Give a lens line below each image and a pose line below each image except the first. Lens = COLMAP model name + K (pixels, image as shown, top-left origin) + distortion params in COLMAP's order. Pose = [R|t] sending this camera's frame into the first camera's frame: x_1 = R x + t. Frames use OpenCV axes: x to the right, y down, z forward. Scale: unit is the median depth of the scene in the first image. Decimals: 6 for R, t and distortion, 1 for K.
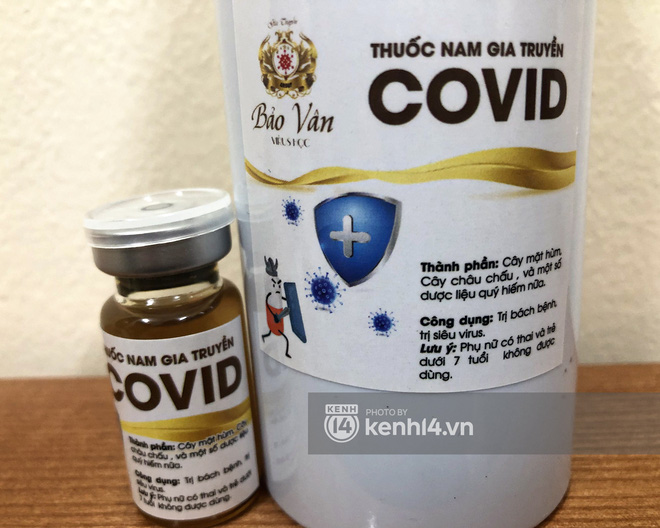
lens RADIAL K [[610.2, 0, 330.0], [0, 610.2, 264.0], [0, 0, 1]] dist [-0.001554, -0.016283]
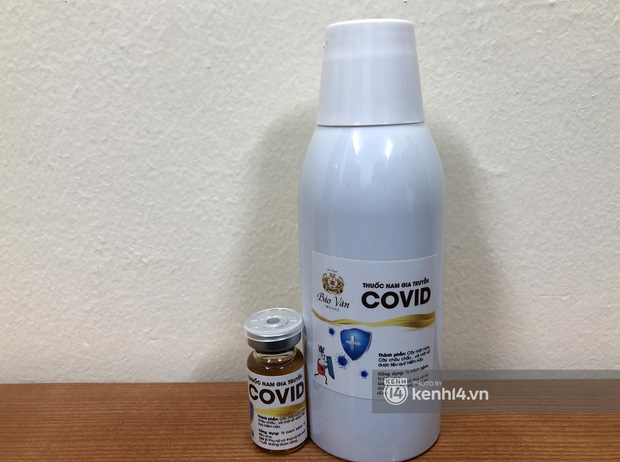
lens RADIAL K [[540.1, 0, 310.0], [0, 540.1, 231.0], [0, 0, 1]] dist [0.008297, 0.000595]
pose [[0.999231, 0.020910, 0.033166, -0.221469], [-0.019194, 0.998501, -0.051258, -0.365011], [-0.034188, 0.050582, 0.998135, -1.279457]]
